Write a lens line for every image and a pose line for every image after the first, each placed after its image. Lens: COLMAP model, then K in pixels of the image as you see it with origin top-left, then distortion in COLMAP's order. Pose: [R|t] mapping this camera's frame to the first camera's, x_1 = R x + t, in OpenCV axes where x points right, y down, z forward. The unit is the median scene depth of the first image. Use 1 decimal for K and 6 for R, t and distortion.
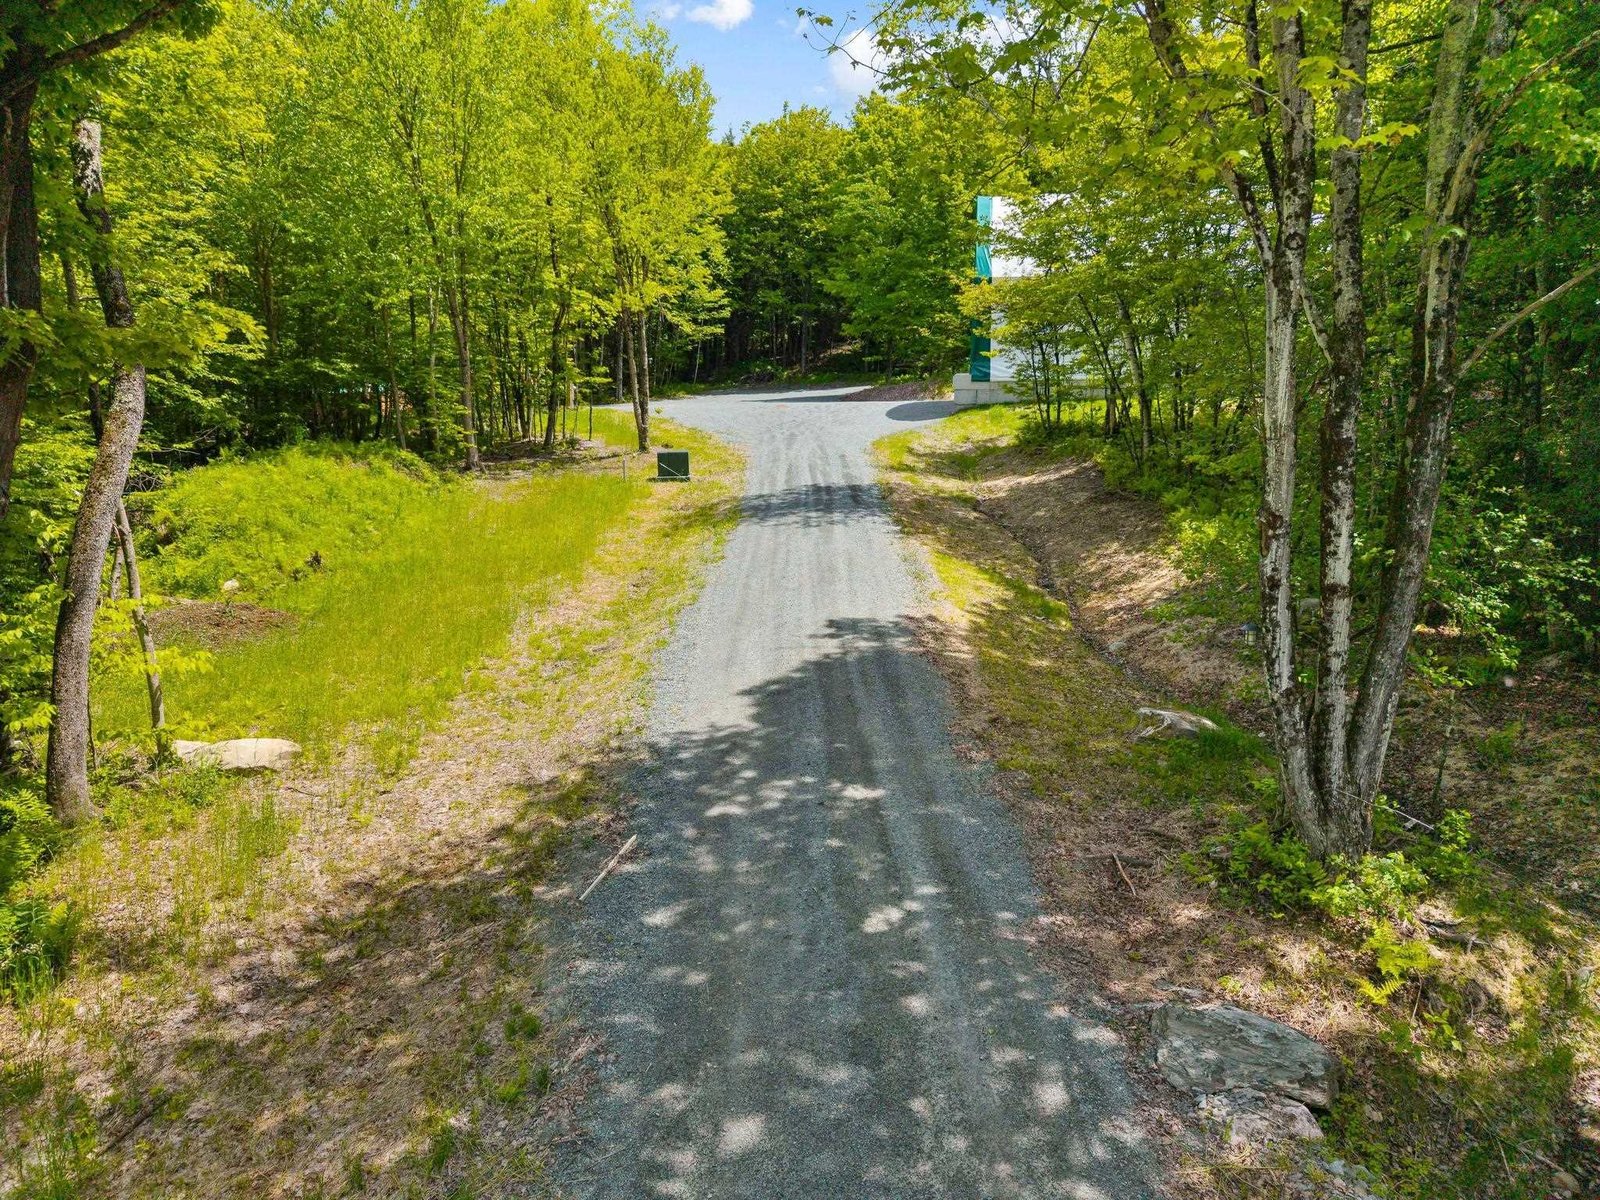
lens RADIAL K [[1055.9, 0, 804.6], [0, 1055.9, 622.4], [0, 0, 1]] dist [0.012587, 0.003891]
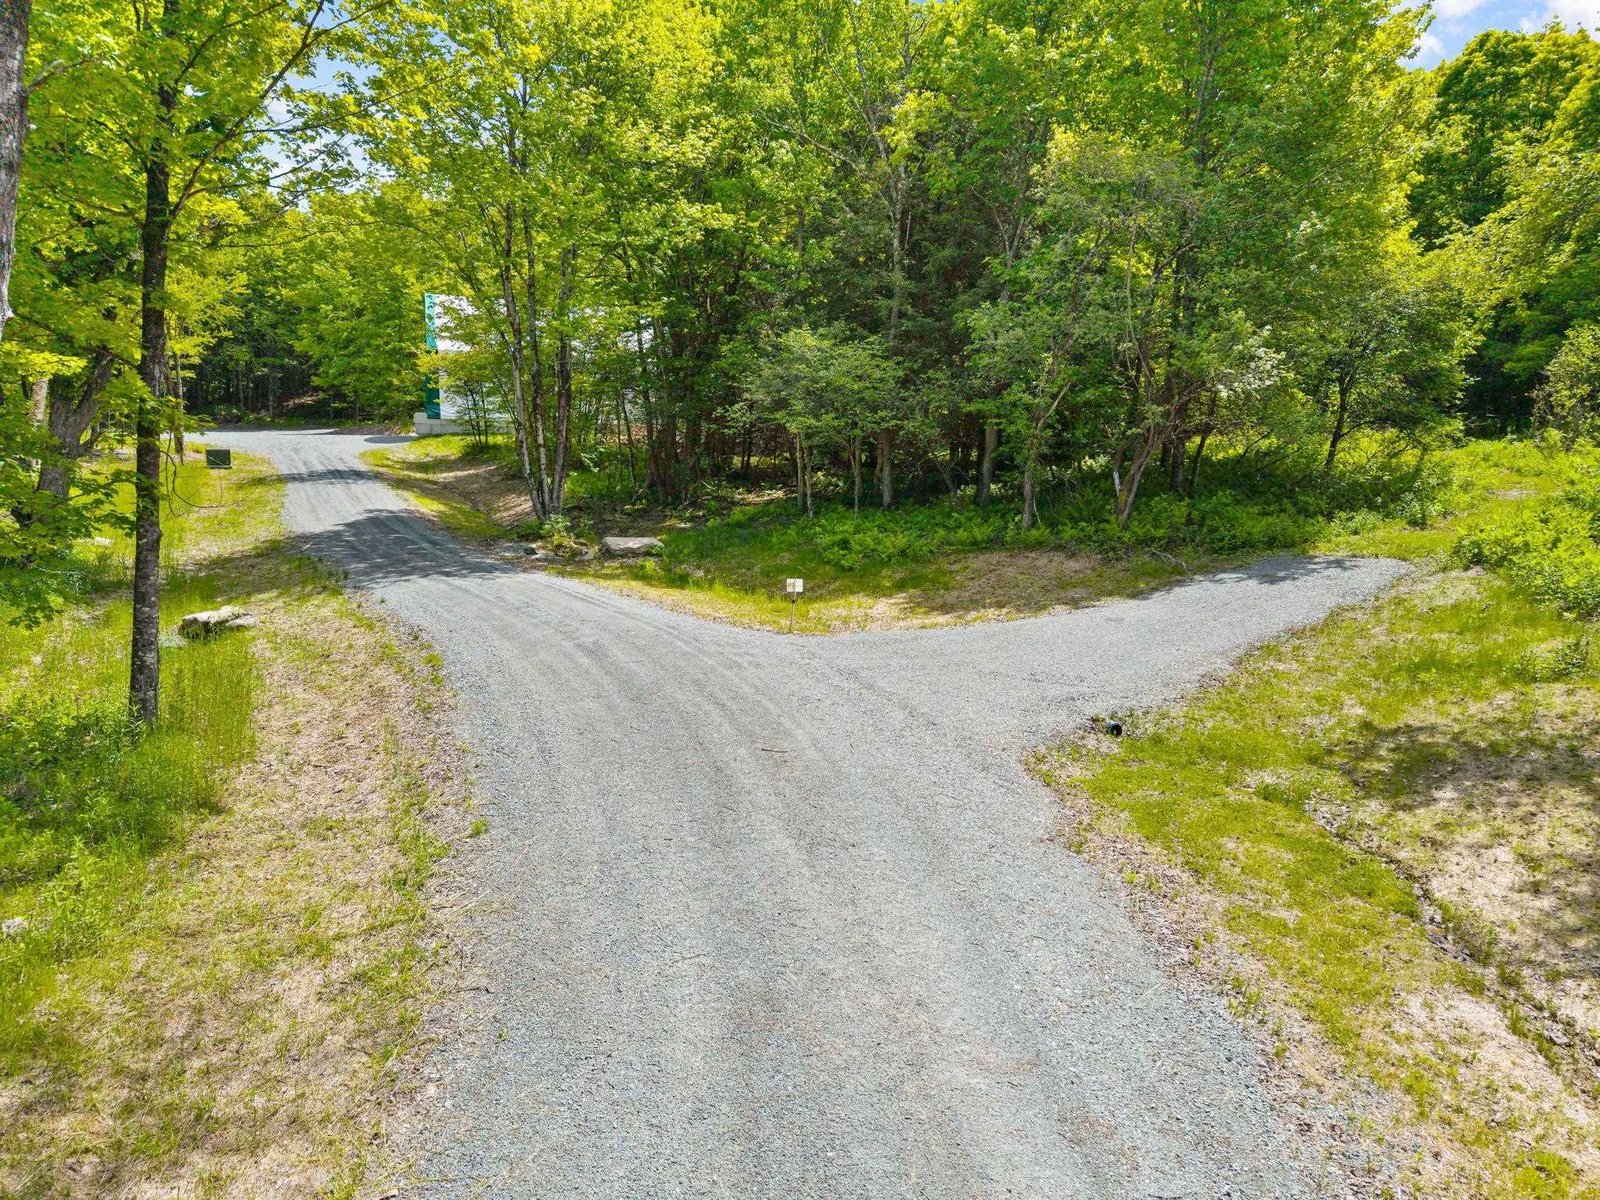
lens RADIAL K [[1055.9, 0, 804.6], [0, 1055.9, 622.4], [0, 0, 1]] dist [0.012587, 0.003891]
pose [[0.879763, -0.039388, 0.473779, -0.111614], [0.071616, 0.996170, -0.050166, 0.207063], [-0.469988, 0.078064, 0.879214, -0.647952]]
